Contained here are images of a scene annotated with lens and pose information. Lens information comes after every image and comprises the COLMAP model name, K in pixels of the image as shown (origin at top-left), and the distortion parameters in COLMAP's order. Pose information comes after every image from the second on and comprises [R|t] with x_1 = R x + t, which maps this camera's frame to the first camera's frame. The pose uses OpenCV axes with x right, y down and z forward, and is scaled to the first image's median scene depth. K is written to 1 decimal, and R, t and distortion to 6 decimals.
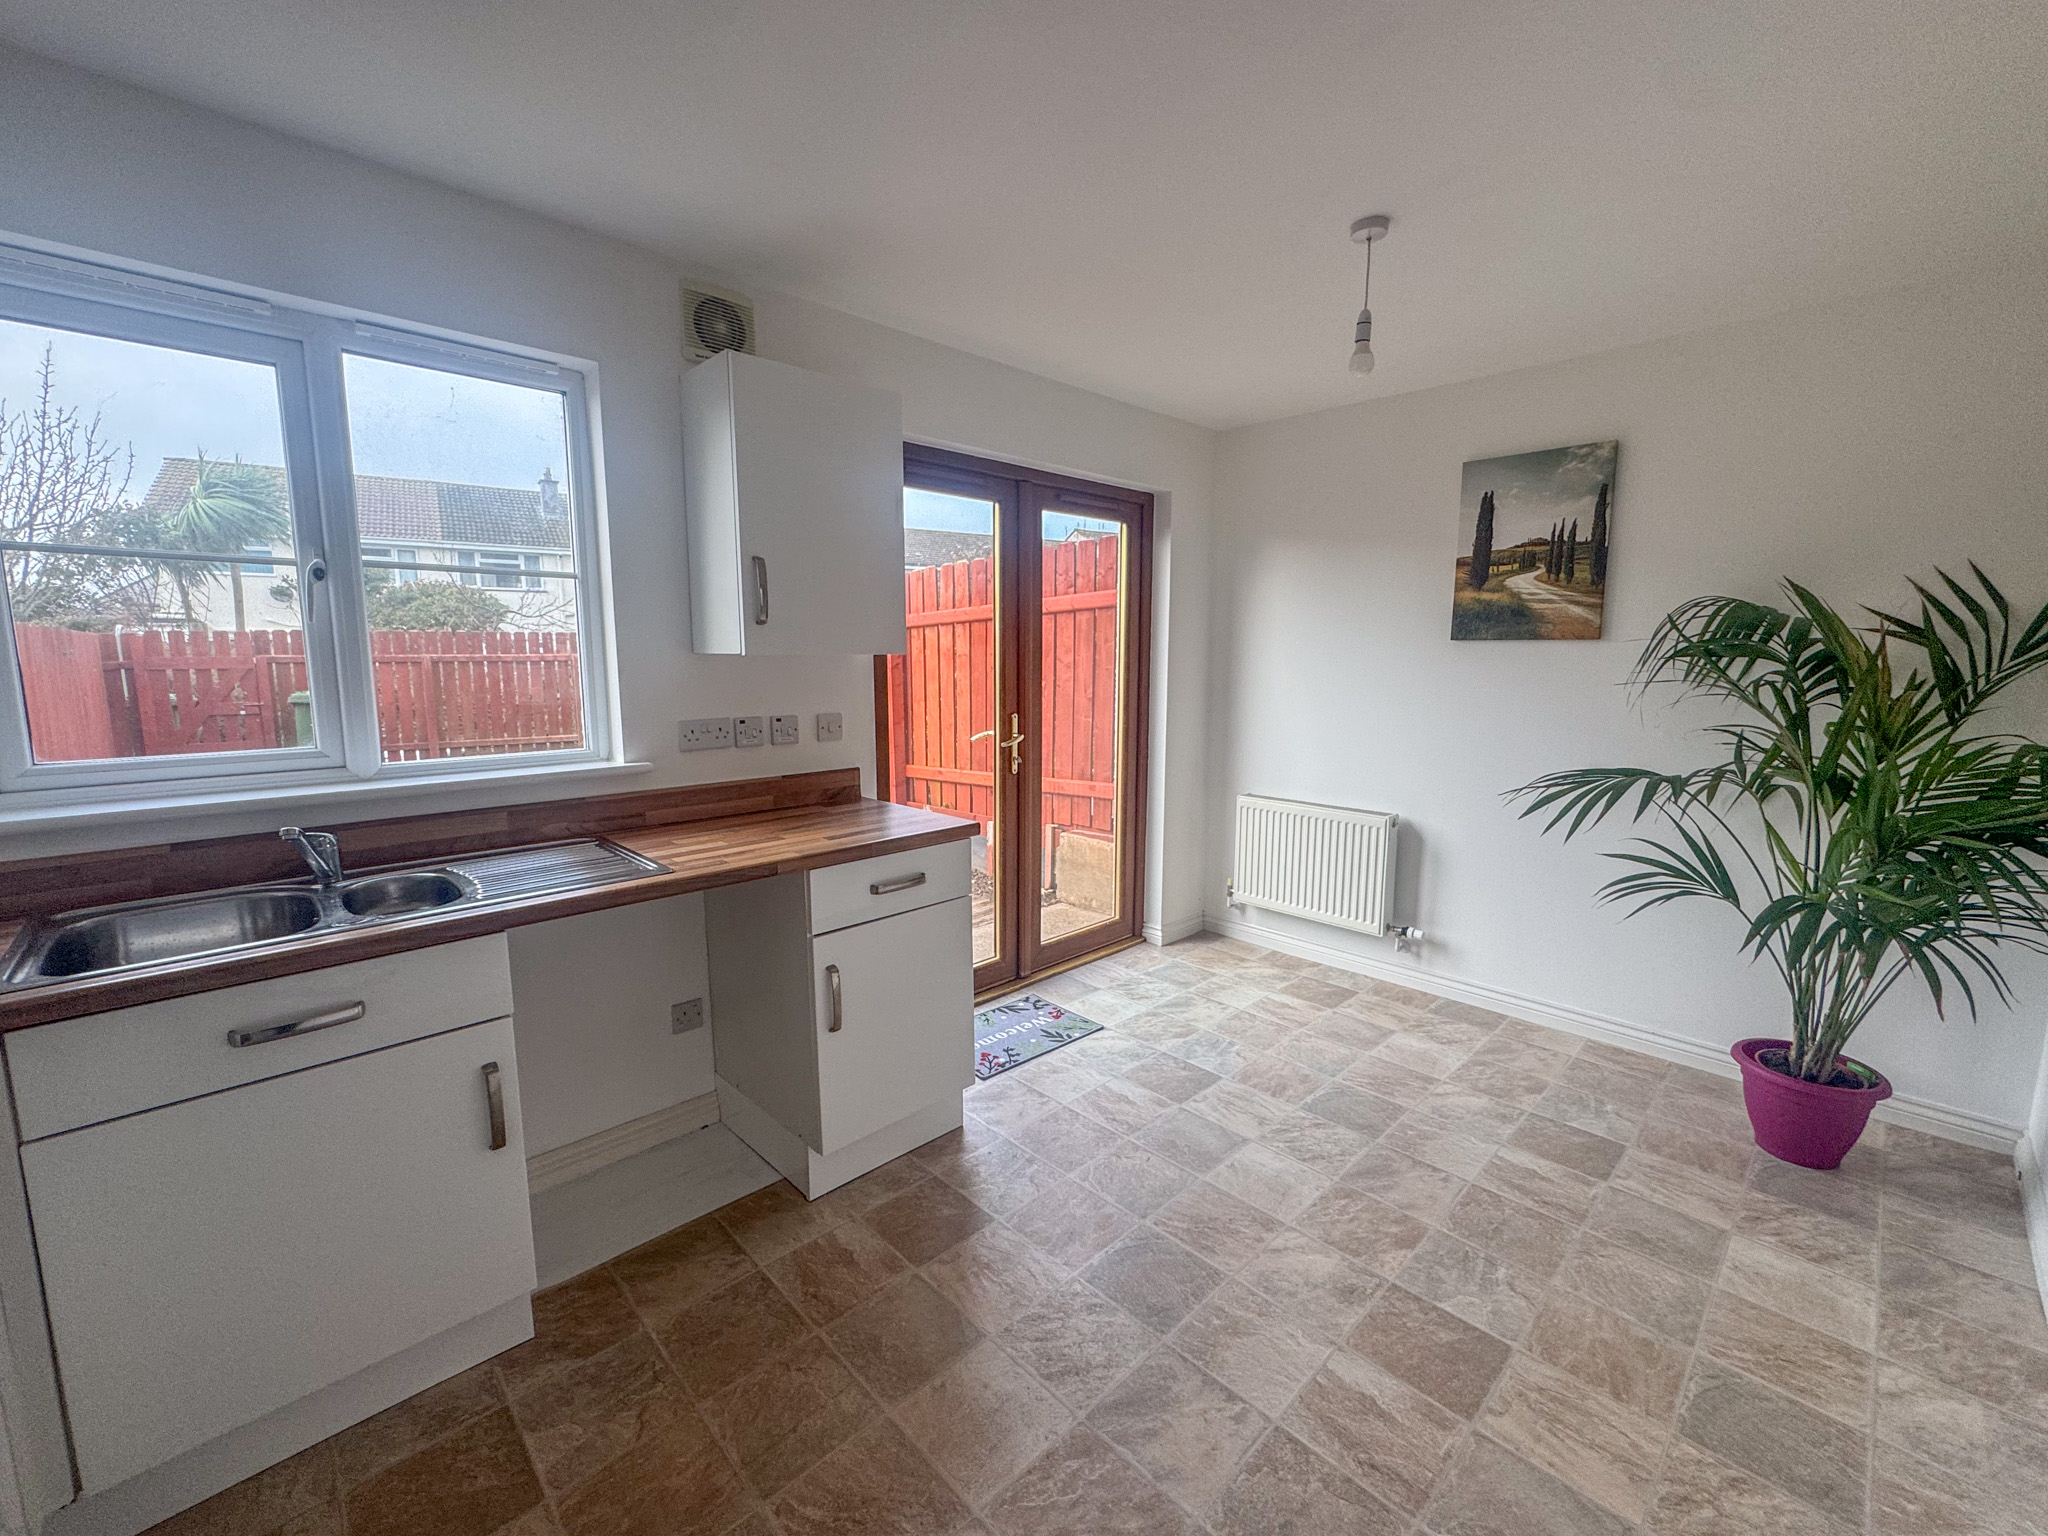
lens RADIAL K [[835.7, 0, 1021.1], [0, 835.7, 766.3], [0, 0, 1]] dist [-0.002939, -0.000194]
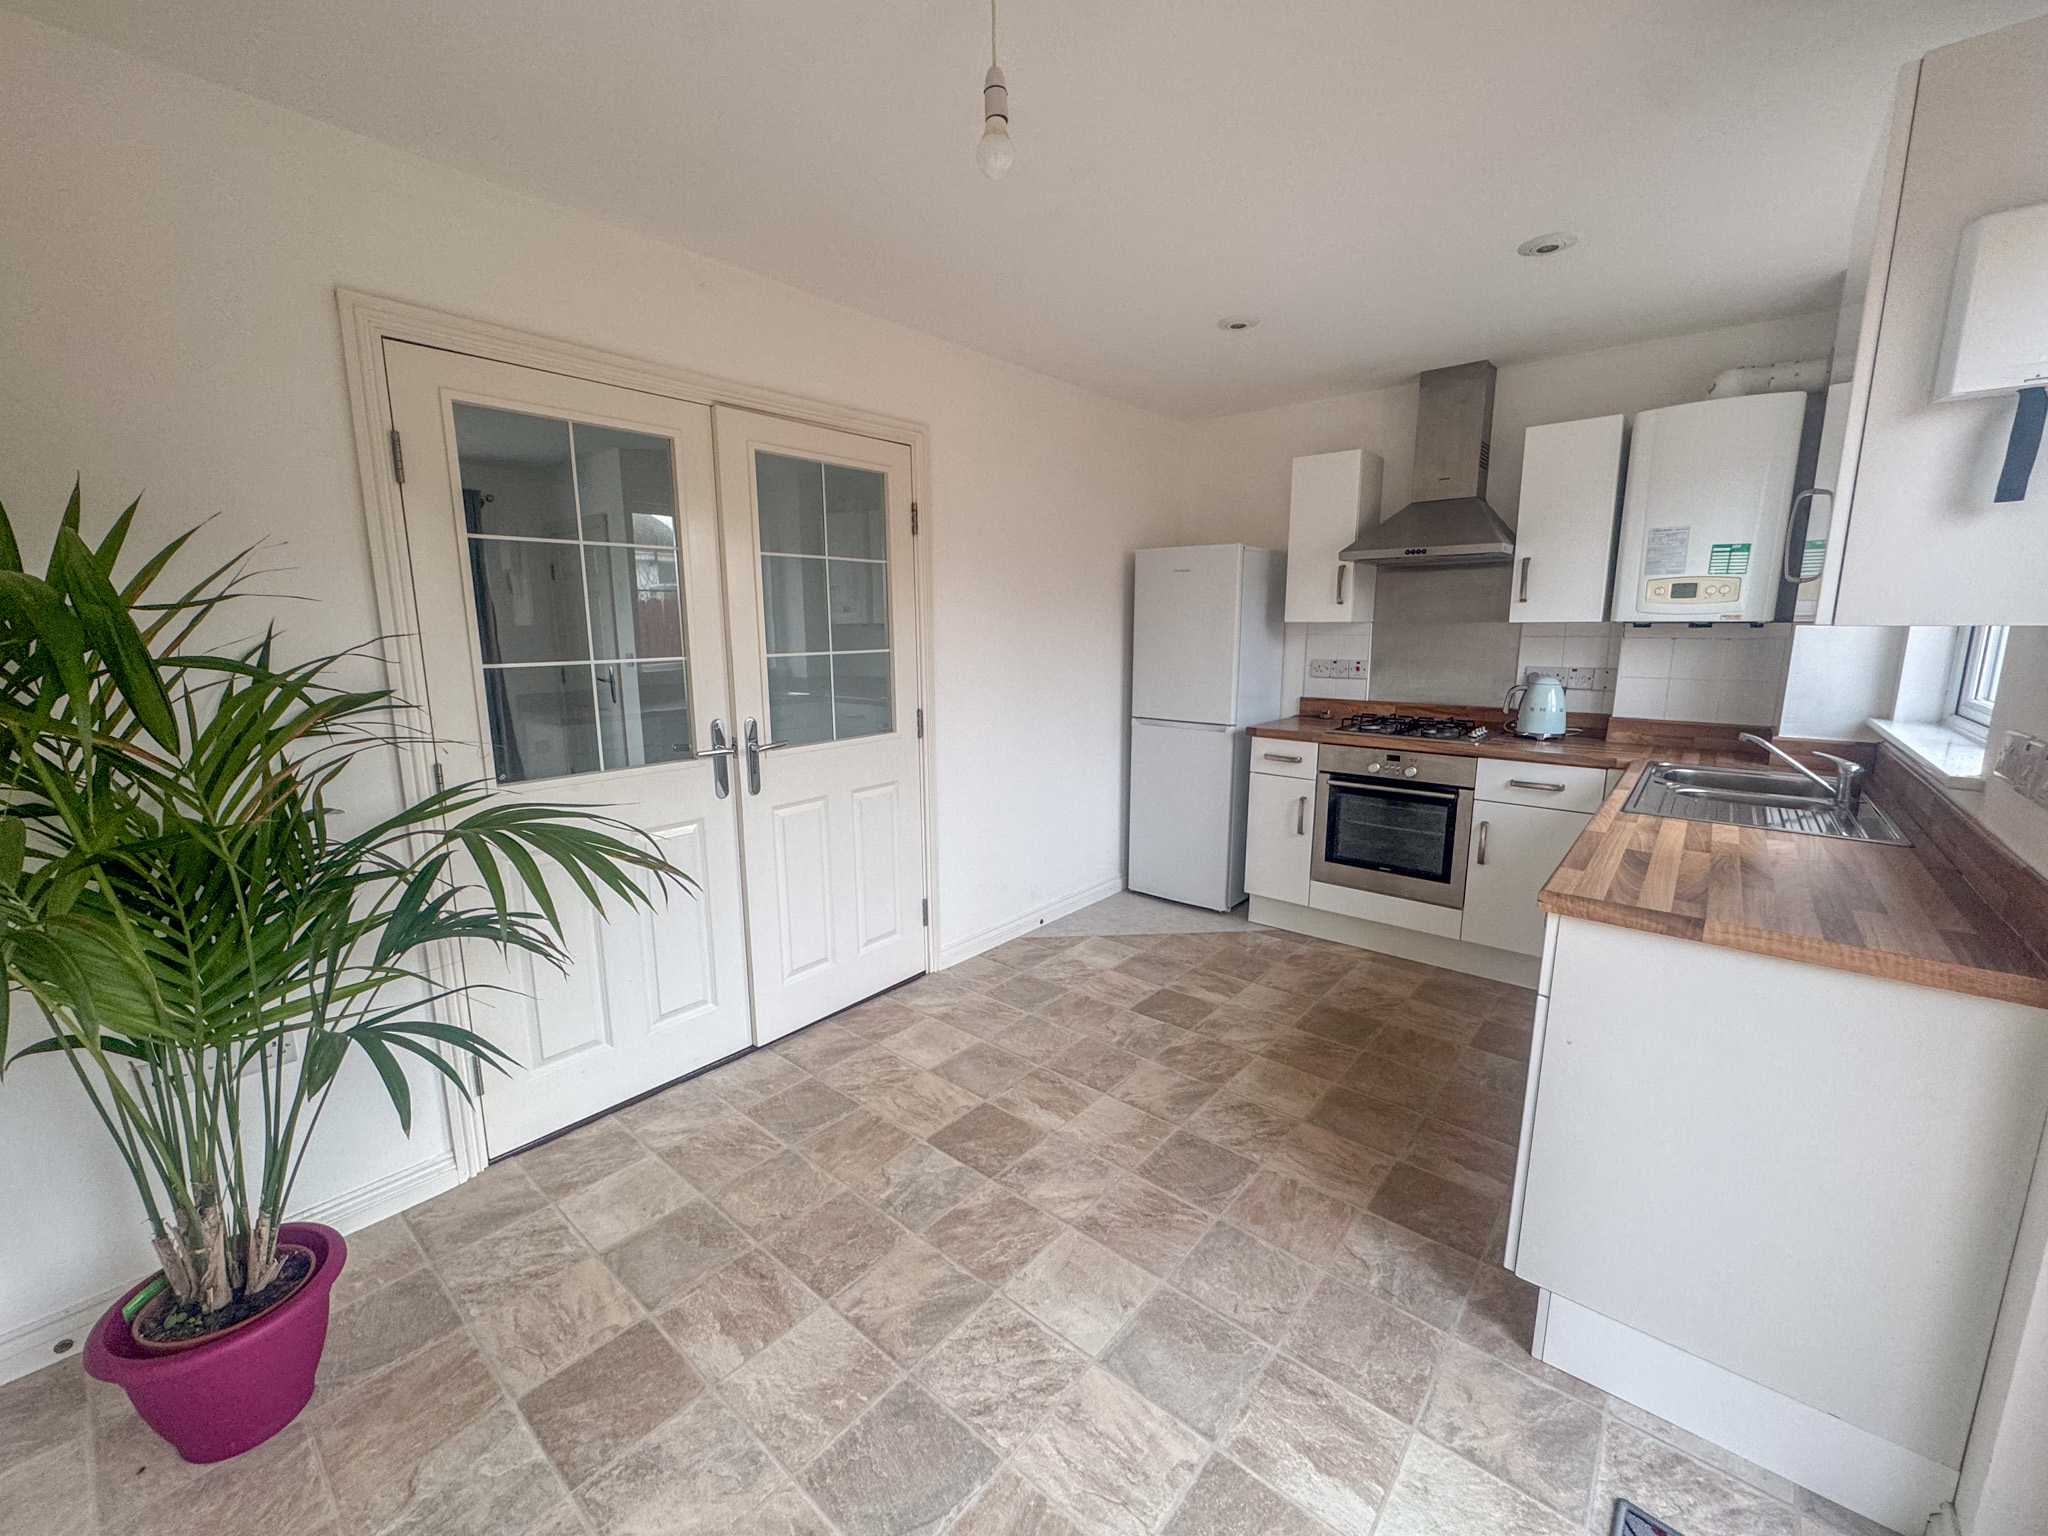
lens RADIAL K [[820.2, 0, 1020.5], [0, 820.2, 766.1], [0, 0, 1]] dist [-0.002094, -0.000445]
pose [[-0.994954, 0.019343, -0.098447, 0.432804], [-0.012047, 0.951106, 0.308628, -0.224778], [0.099604, 0.308257, -0.946074, 1.621227]]
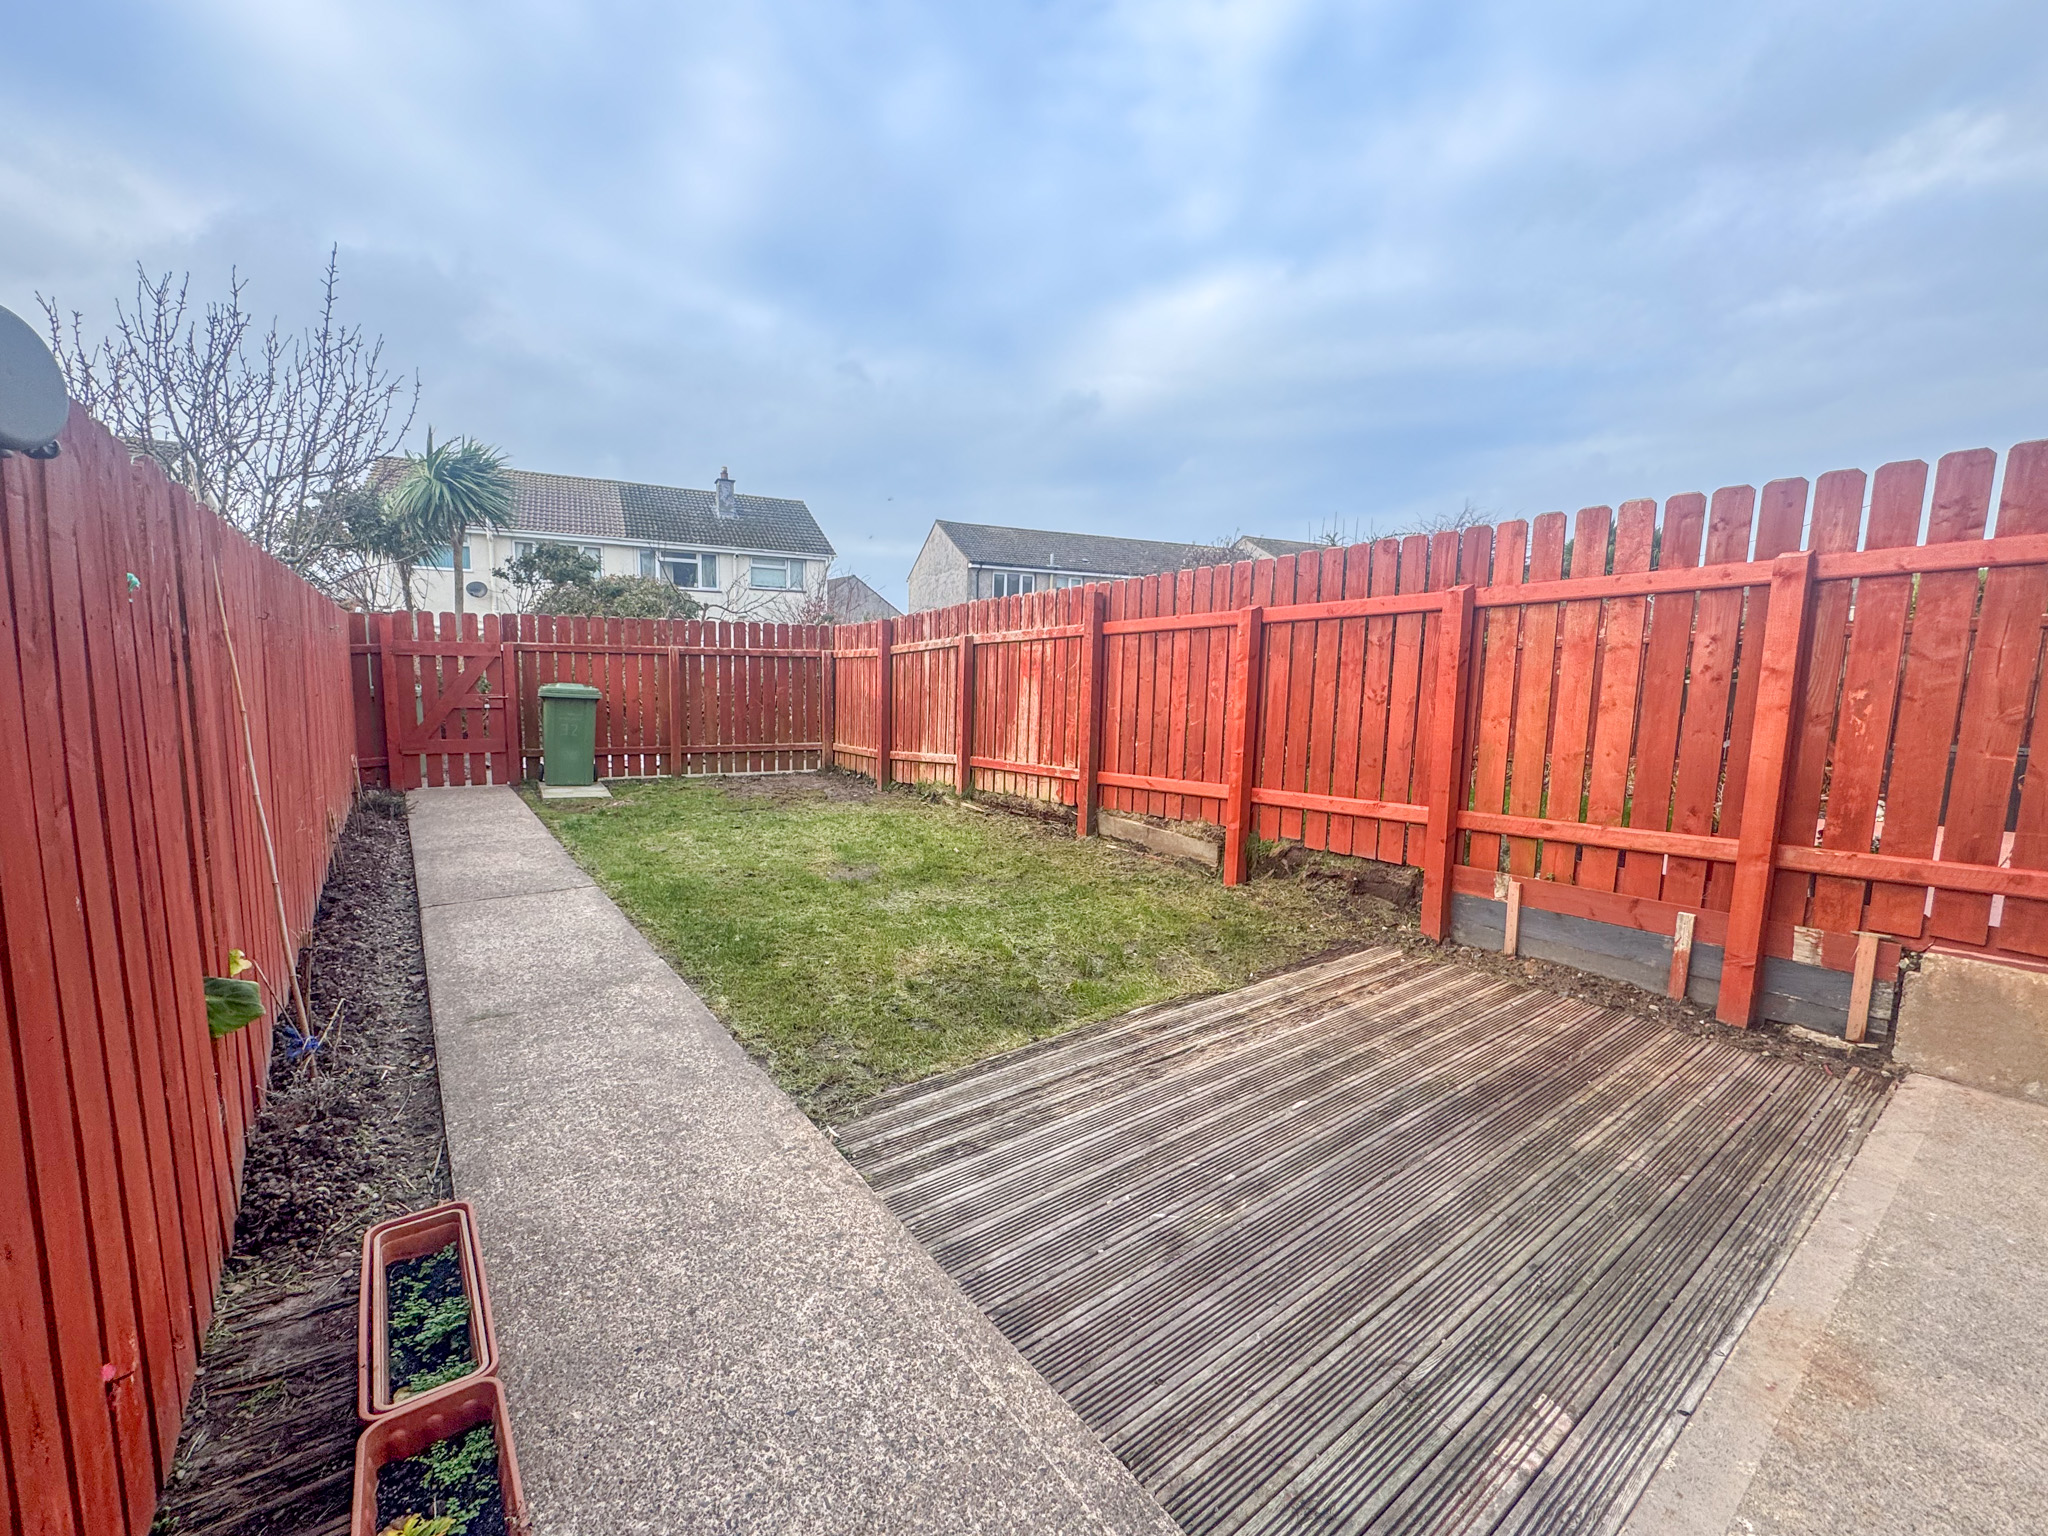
lens RADIAL K [[844.8, 0, 1025.9], [0, 844.8, 768.0], [0, 0, 1]] dist [-0.002861, -0.000217]
pose [[0.992994, 0.036877, -0.112259, -1.223225], [-0.038933, 0.999111, -0.016182, -0.034455], [0.111562, 0.020439, 0.993547, 0.841143]]
